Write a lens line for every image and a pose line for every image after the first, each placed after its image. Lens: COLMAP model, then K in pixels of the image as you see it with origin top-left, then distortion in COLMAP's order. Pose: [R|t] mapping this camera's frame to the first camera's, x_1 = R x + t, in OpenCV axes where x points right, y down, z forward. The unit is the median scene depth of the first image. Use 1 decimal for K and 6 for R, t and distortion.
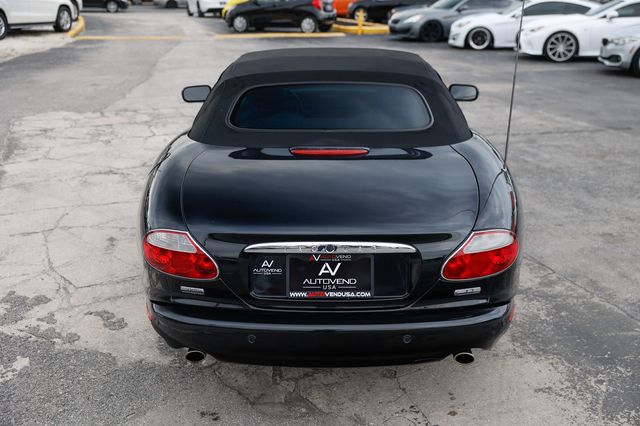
lens RADIAL K [[706.4, 0, 321.2], [0, 706.4, 220.3], [0, 0, 1]] dist [0.056467, 0.000000]
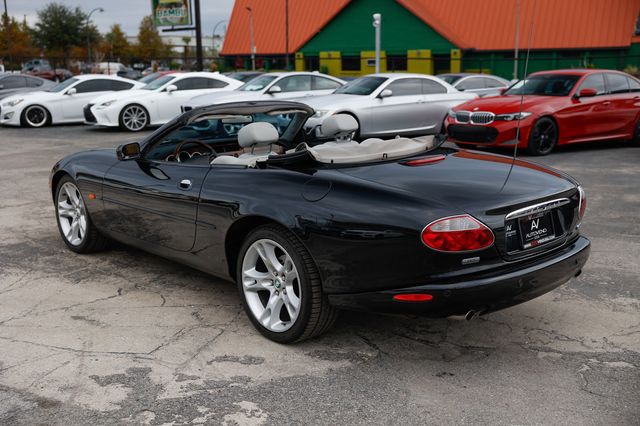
lens RADIAL K [[706.4, 0, 318.5], [0, 706.4, 226.4], [0, 0, 1]] dist [0.056467, 0.000000]
pose [[0.733058, -0.164061, 0.660084, -0.831974], [0.230957, 0.972853, -0.014691, -0.004469], [-0.639754, 0.163220, 0.751048, 0.136164]]
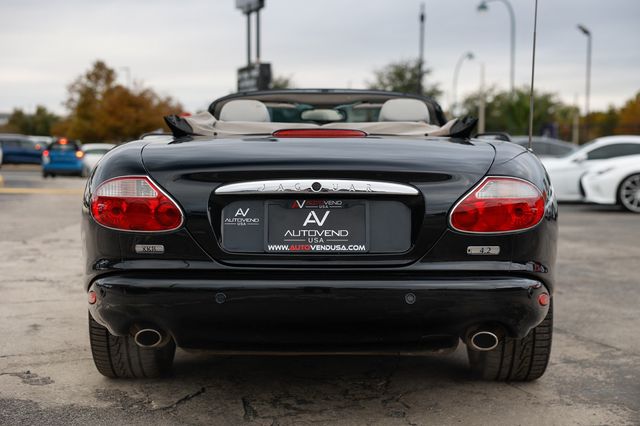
lens RADIAL K [[998.2, 0, 322.1], [0, 998.2, 212.1], [0, 0, 1]] dist [0.190277, 0.000000]
pose [[0.999989, 0.004737, -0.000498, 0.012907], [-0.004700, 0.964321, -0.264695, 0.248796], [-0.000773, 0.264694, 0.964332, -0.094315]]
